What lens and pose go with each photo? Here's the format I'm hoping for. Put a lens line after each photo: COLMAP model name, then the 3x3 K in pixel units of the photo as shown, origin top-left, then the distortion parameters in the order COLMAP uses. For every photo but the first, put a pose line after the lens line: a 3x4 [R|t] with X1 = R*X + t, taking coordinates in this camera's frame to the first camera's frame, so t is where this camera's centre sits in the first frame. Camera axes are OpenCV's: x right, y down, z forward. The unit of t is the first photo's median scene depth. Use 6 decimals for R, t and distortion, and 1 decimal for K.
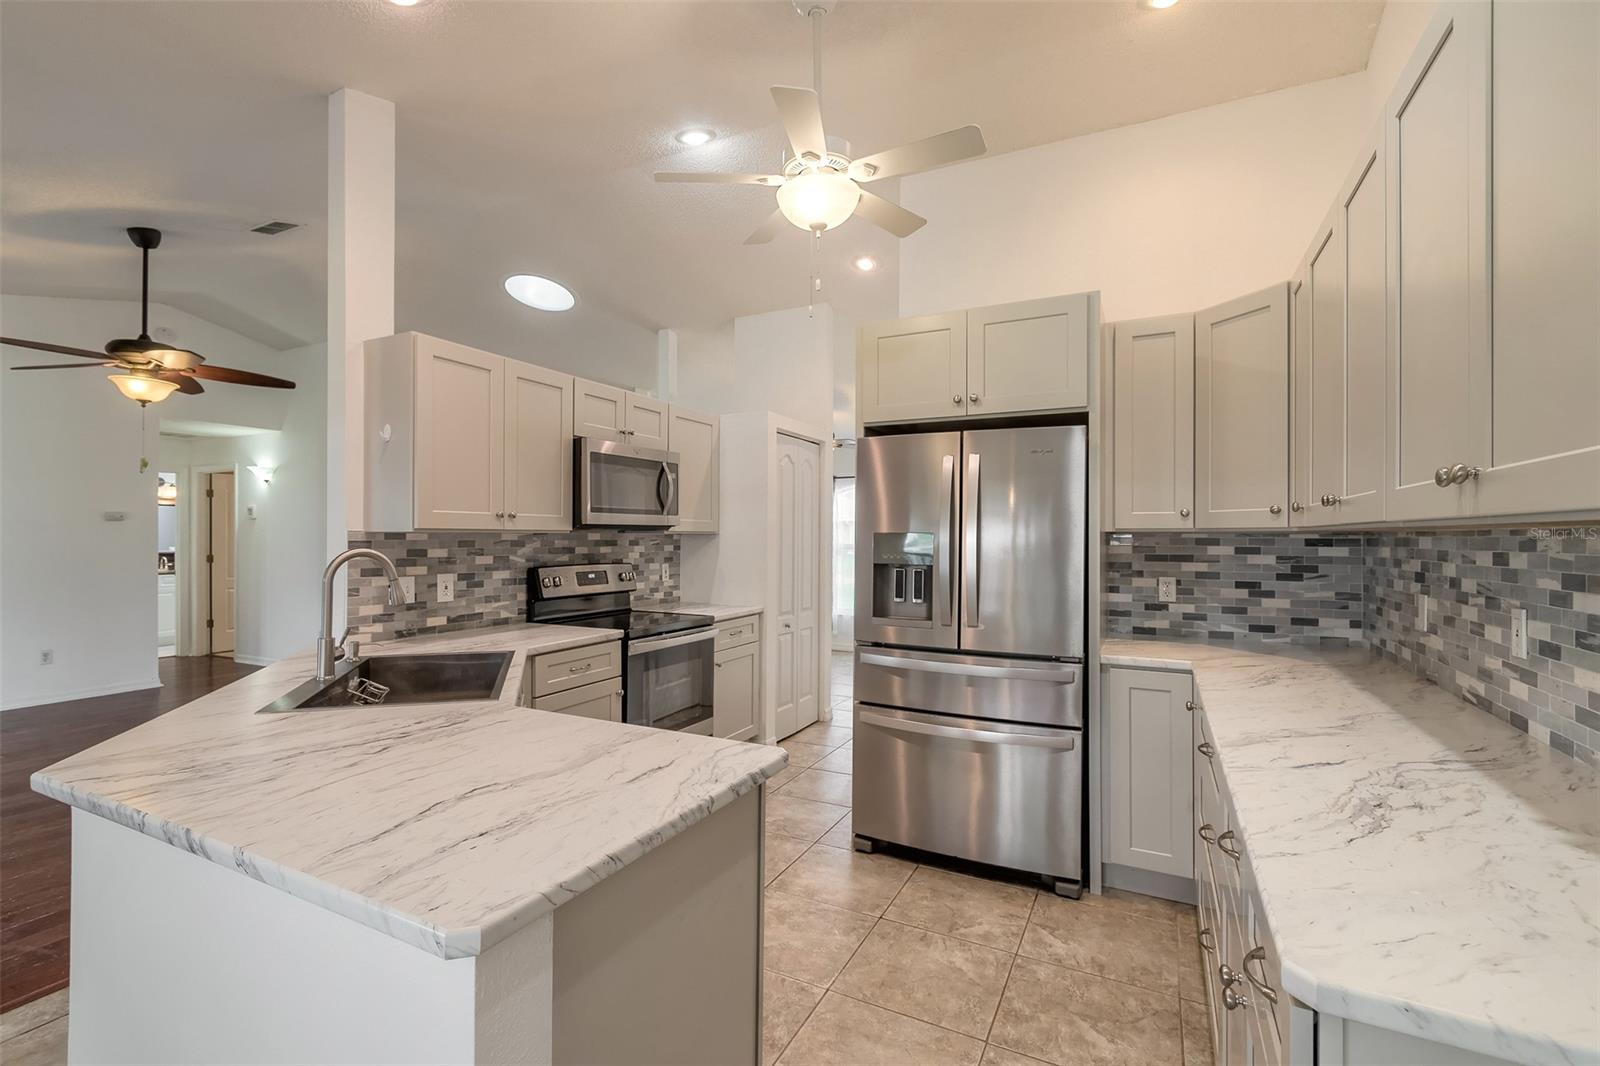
lens RADIAL K [[723.1, 0, 774.1], [0, 723.1, 534.0], [0, 0, 1]] dist [0.002881, -0.000173]
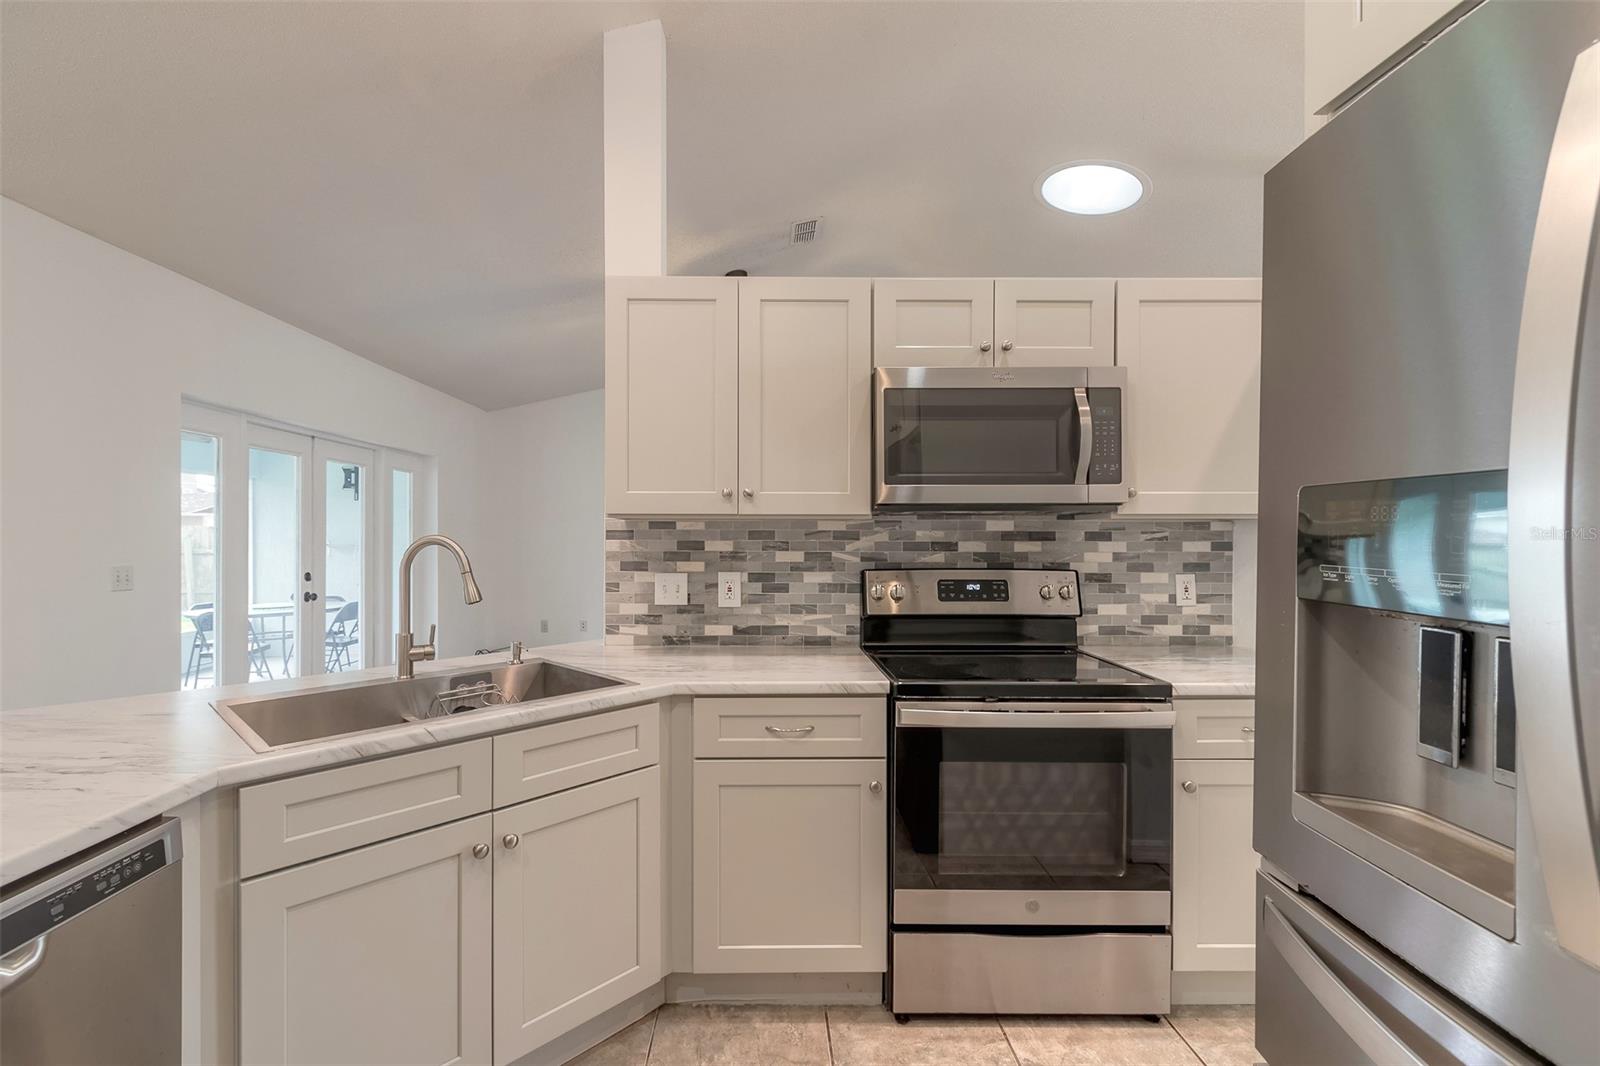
lens RADIAL K [[723.1, 0, 774.1], [0, 723.1, 534.0], [0, 0, 1]] dist [0.002881, -0.000173]
pose [[0.474343, -0.005128, -0.880325, 0.273315], [0.003274, 0.999986, -0.004060, 0.016286], [0.880334, -0.000956, 0.474354, 0.664731]]
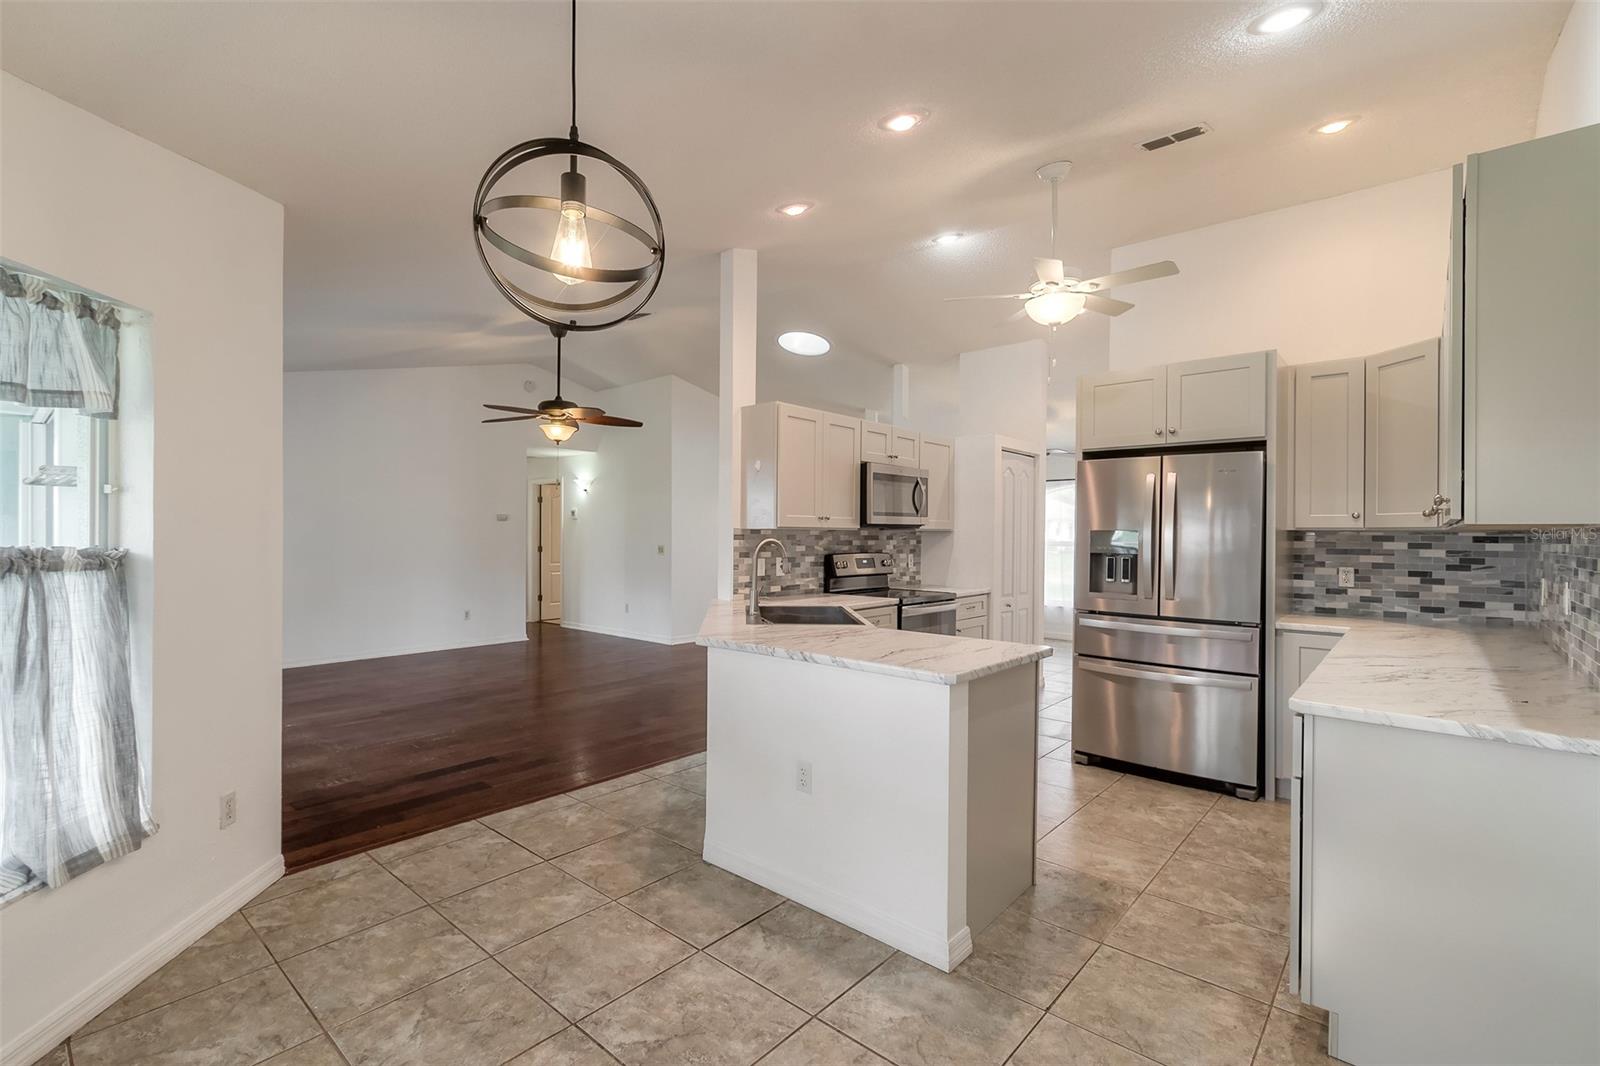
lens RADIAL K [[723.1, 0, 774.1], [0, 723.1, 534.0], [0, 0, 1]] dist [0.002881, -0.000173]
pose [[0.969392, 0.004026, -0.245486, -0.101319], [-0.003332, 0.999989, 0.003244, 0.002571], [0.245496, -0.002326, 0.969395, -0.448617]]
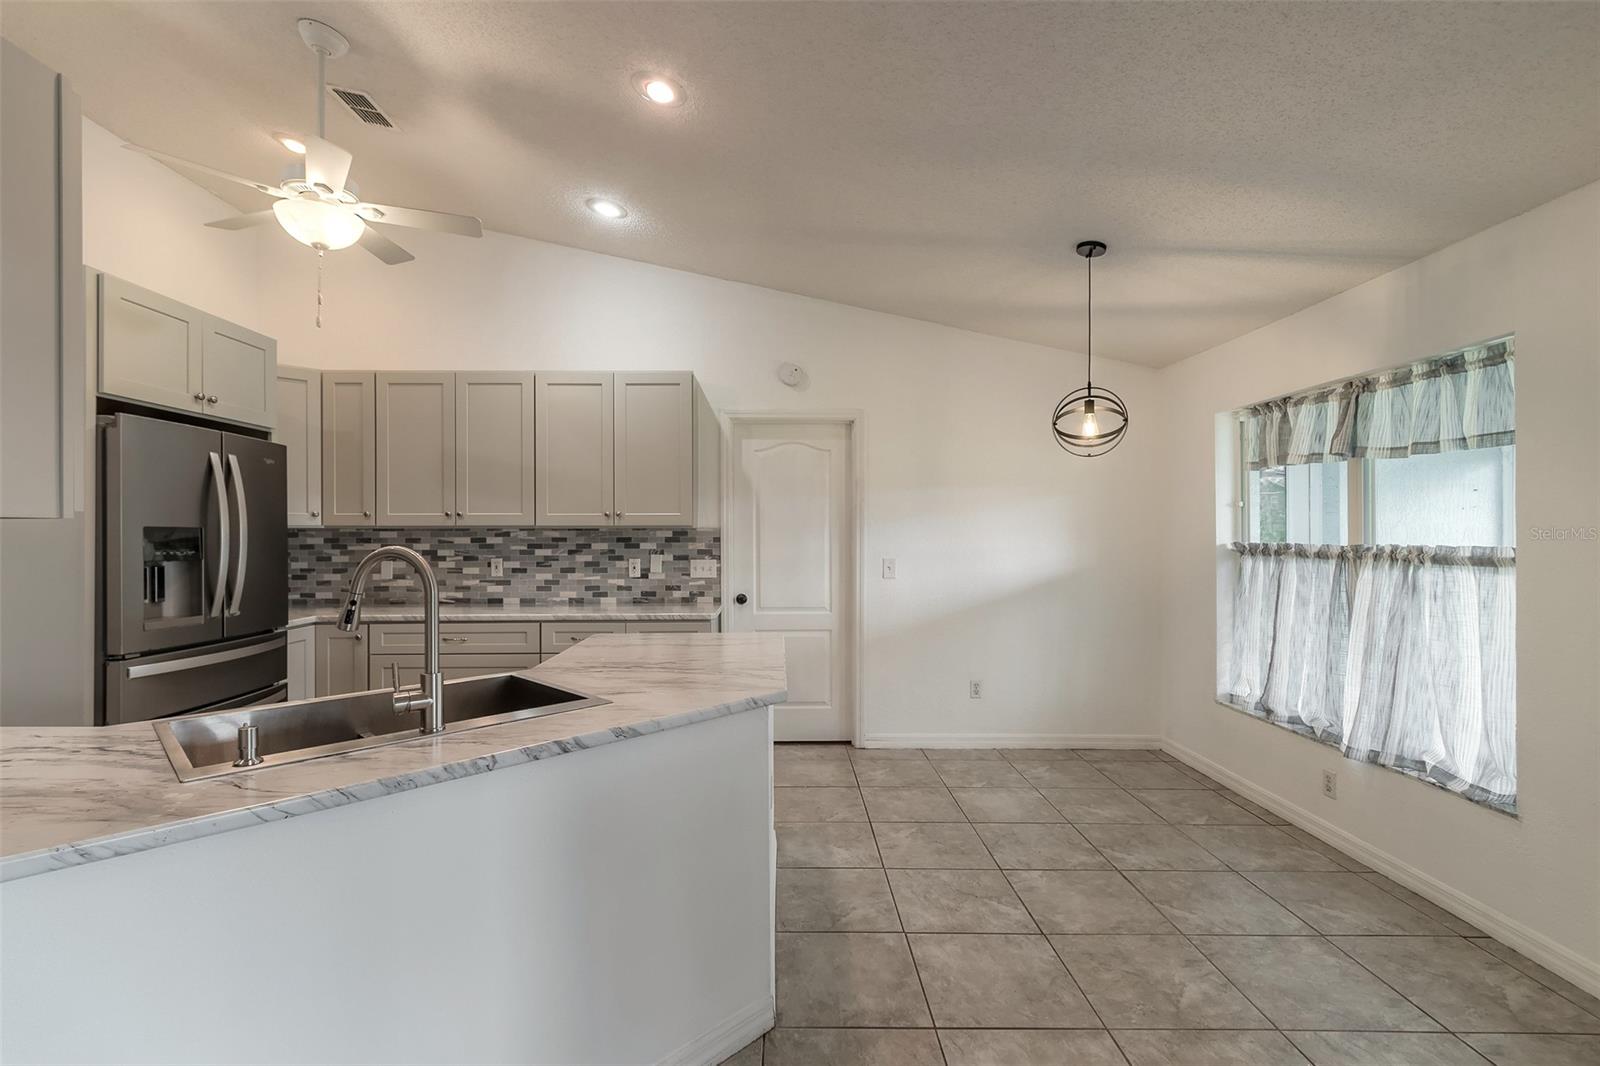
lens RADIAL K [[723.1, 0, 774.1], [0, 723.1, 534.0], [0, 0, 1]] dist [0.002881, -0.000173]
pose [[-0.464659, -0.002438, 0.885487, -0.952218], [-0.003476, 0.999994, 0.000929, 0.004024], [-0.885483, -0.002647, -0.464664, 0.704476]]
